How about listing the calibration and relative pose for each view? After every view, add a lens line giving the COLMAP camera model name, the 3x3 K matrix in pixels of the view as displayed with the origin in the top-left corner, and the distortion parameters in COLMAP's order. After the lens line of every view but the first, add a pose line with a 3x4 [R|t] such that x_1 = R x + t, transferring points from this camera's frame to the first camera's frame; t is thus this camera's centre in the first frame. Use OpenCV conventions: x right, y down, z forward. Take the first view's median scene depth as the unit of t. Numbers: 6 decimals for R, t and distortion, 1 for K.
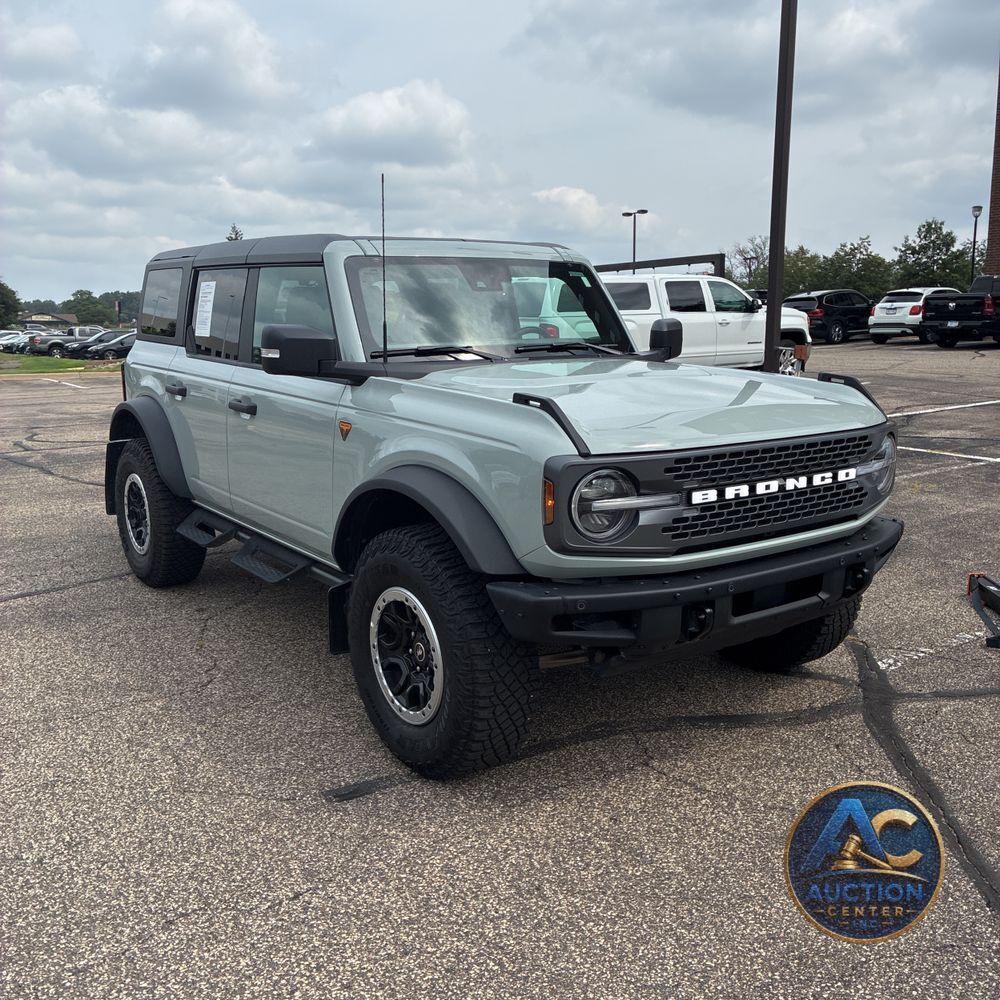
lens RADIAL K [[1015.1, 0, 485.3], [0, 1015.1, 483.0], [0, 0, 1]] dist [0.022859, 0.000000]
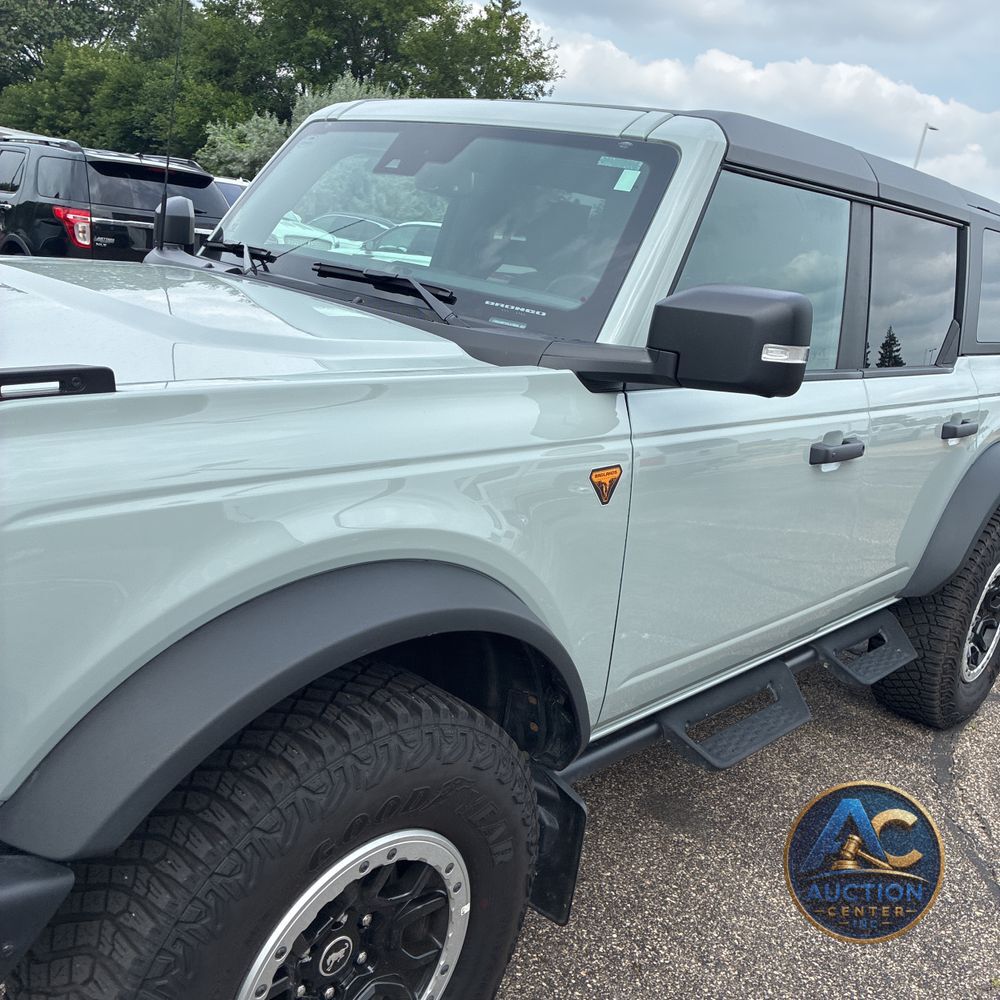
lens RADIAL K [[1015.1, 0, 507.7], [0, 1015.1, 492.1], [0, 0, 1]] dist [0.022859, 0.000000]
pose [[0.208071, 0.269762, -0.940178, 0.752905], [-0.306084, 0.930897, 0.199360, -0.197111], [0.928988, 0.246292, 0.276262, 1.185301]]
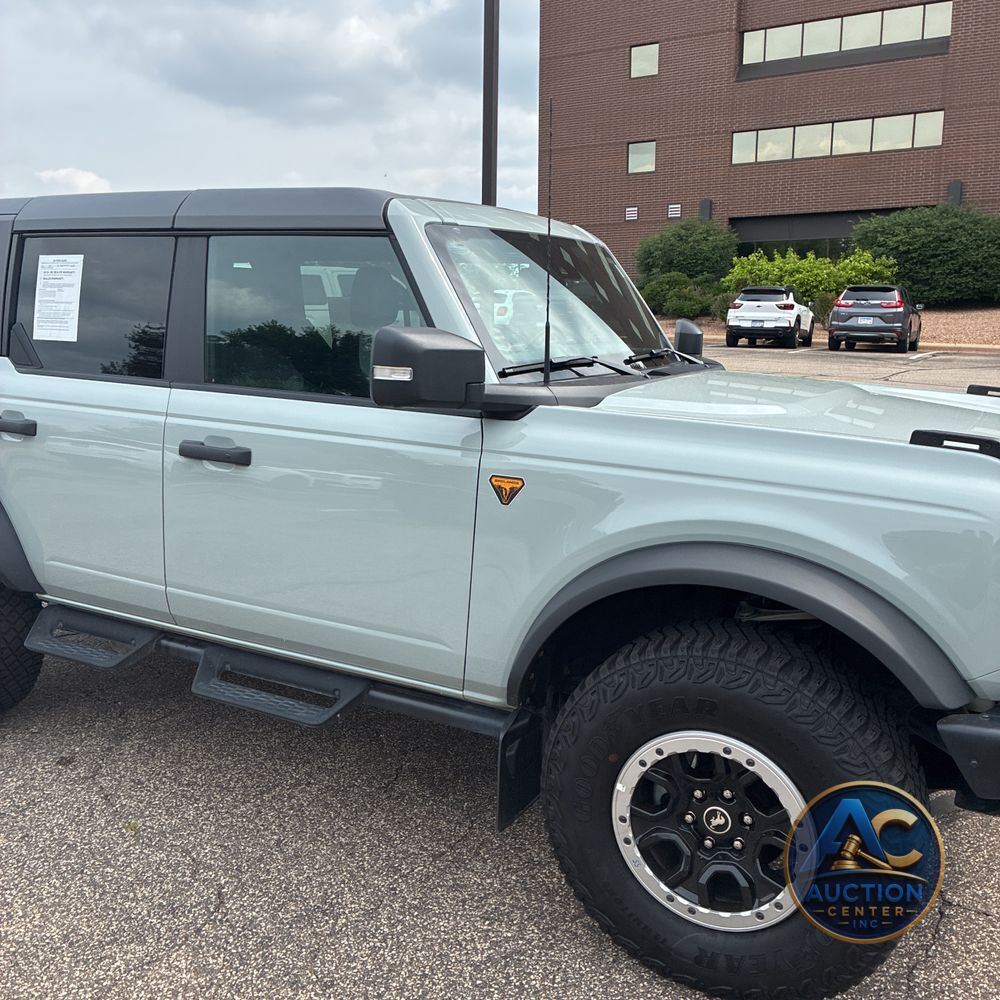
lens RADIAL K [[1015.1, 0, 485.1], [0, 1015.1, 499.8], [0, 0, 1]] dist [0.022859, 0.000000]
pose [[0.902218, -0.067826, 0.425914, -0.468384], [0.058949, 0.997682, 0.034006, -0.074975], [-0.427233, -0.005573, 0.904125, 0.454535]]
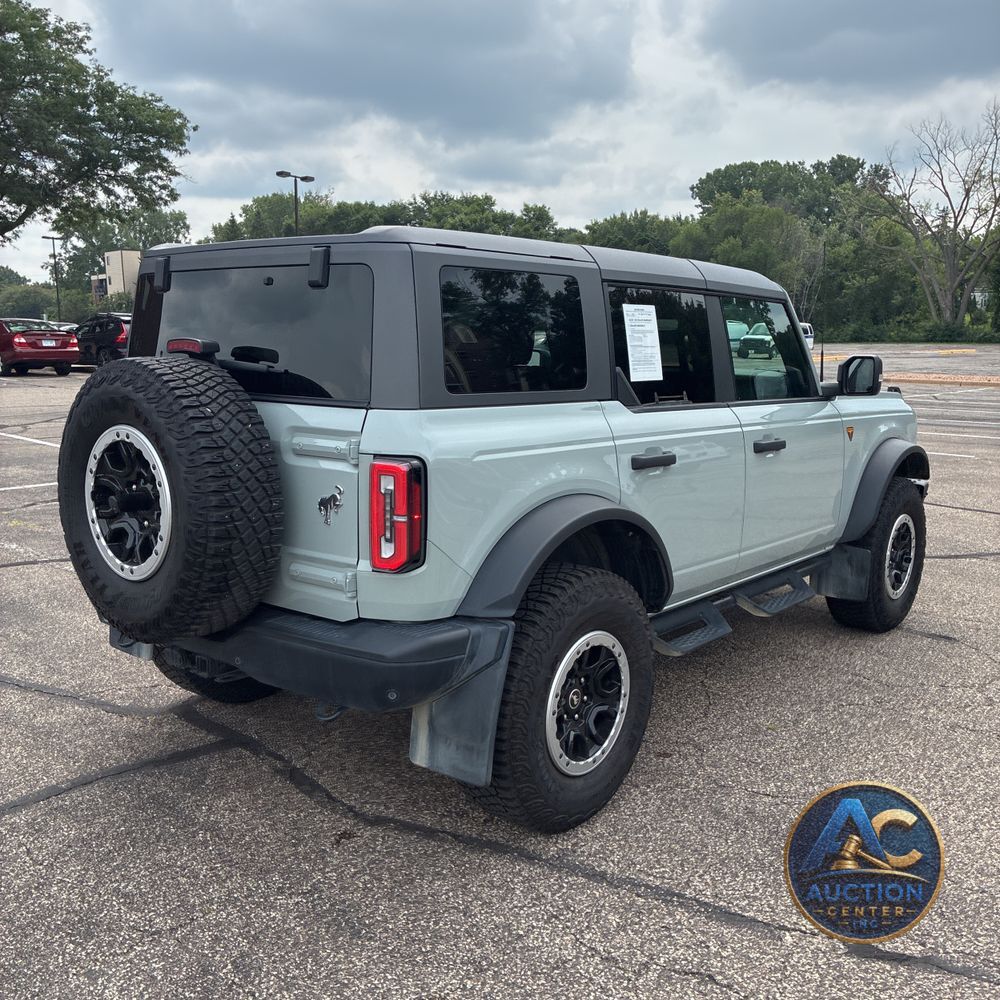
lens RADIAL K [[1015.1, 0, 486.5], [0, 1015.1, 482.3], [0, 0, 1]] dist [0.022859, 0.000000]
pose [[-0.247051, -0.138915, 0.958993, -1.414189], [0.159557, 0.970330, 0.181662, -0.333021], [-0.955776, 0.197894, -0.217556, 1.911680]]
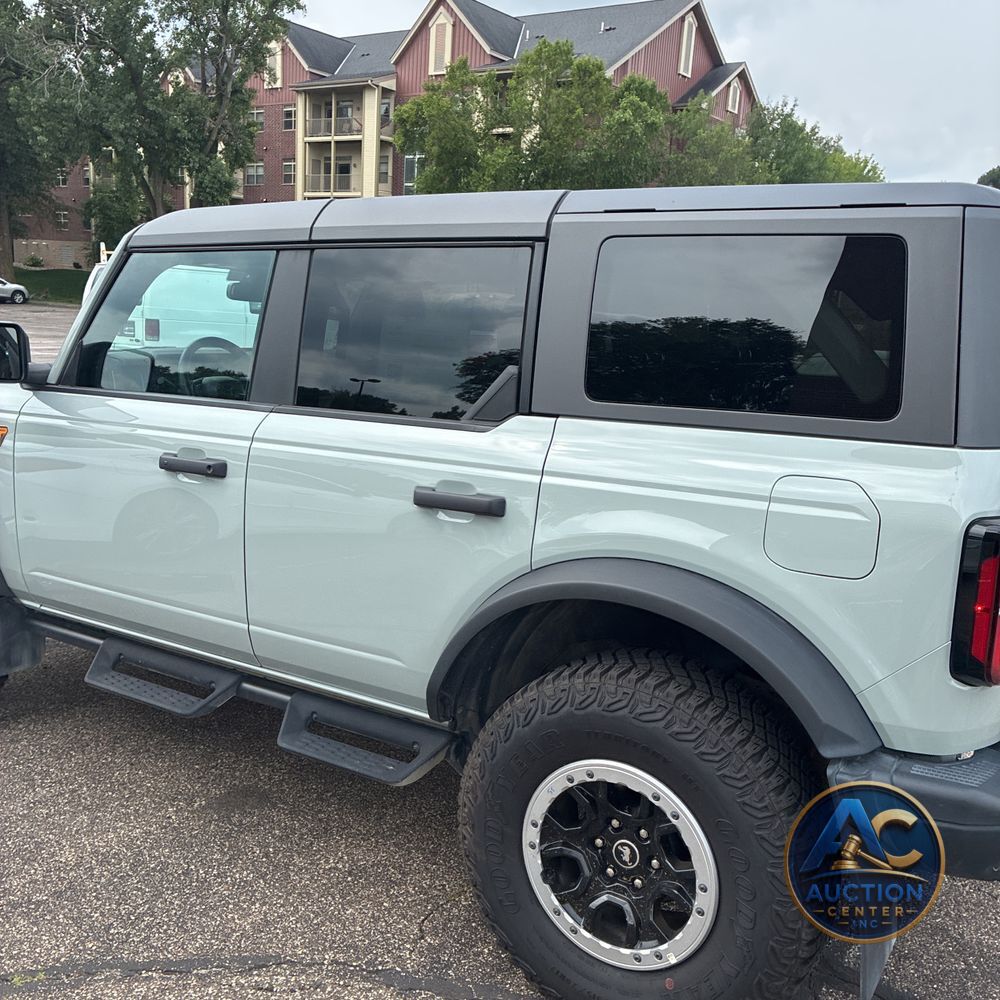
lens RADIAL K [[1015.1, 0, 494.2], [0, 1015.1, 500.9], [0, 0, 1]] dist [0.022859, 0.000000]
pose [[-0.924233, 0.028291, -0.380779, 0.195943], [-0.107617, 0.937521, 0.330867, -0.426734], [0.366349, 0.346777, -0.863443, 2.422203]]
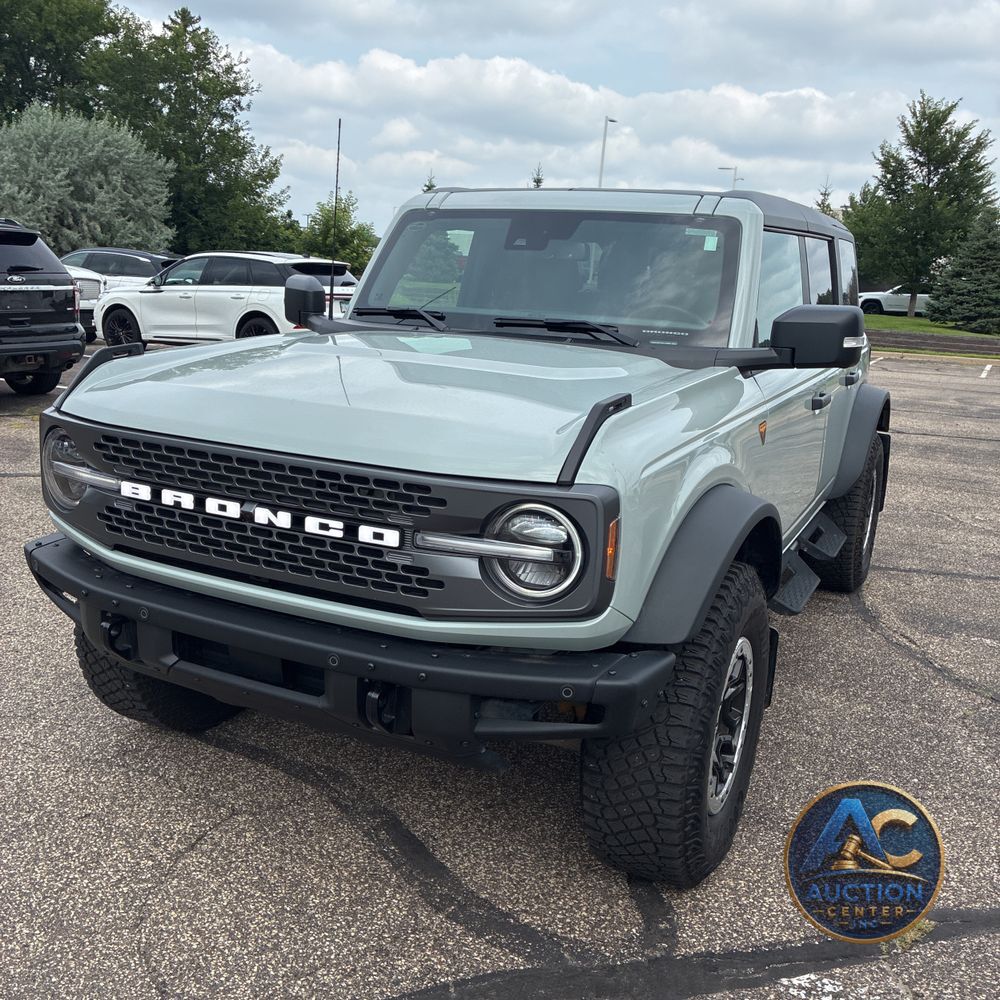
lens RADIAL K [[1015.1, 0, 489.4], [0, 1015.1, 491.7], [0, 0, 1]] dist [0.022859, 0.000000]
pose [[0.468749, 0.215796, -0.856567, 0.915093], [-0.198747, 0.970602, 0.135762, -0.133099], [0.860682, 0.106601, 0.497857, 0.741561]]
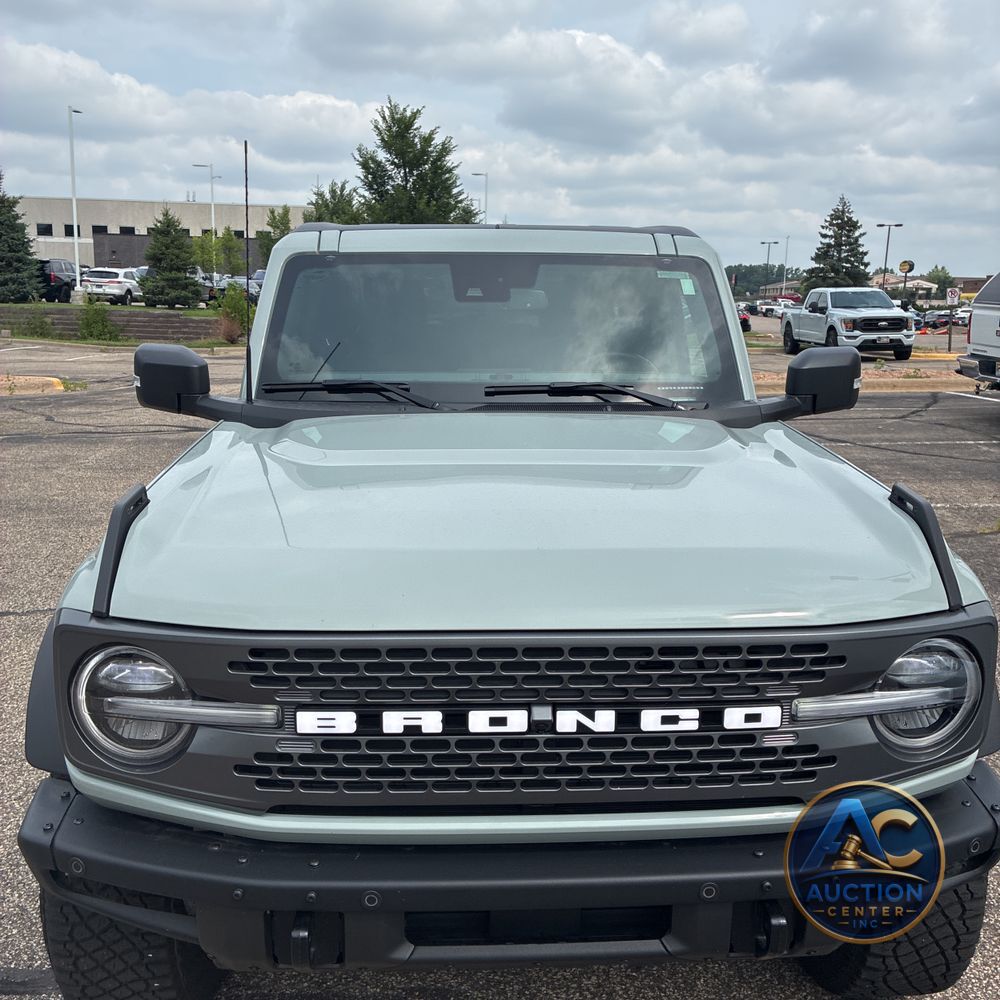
lens RADIAL K [[1015.1, 0, 505.7], [0, 1015.1, 506.2], [0, 0, 1]] dist [0.022859, 0.000000]
pose [[0.844526, 0.127594, -0.520092, 0.492847], [-0.103451, 0.991778, 0.075328, -0.131350], [0.525427, -0.009812, 0.850782, 0.527151]]
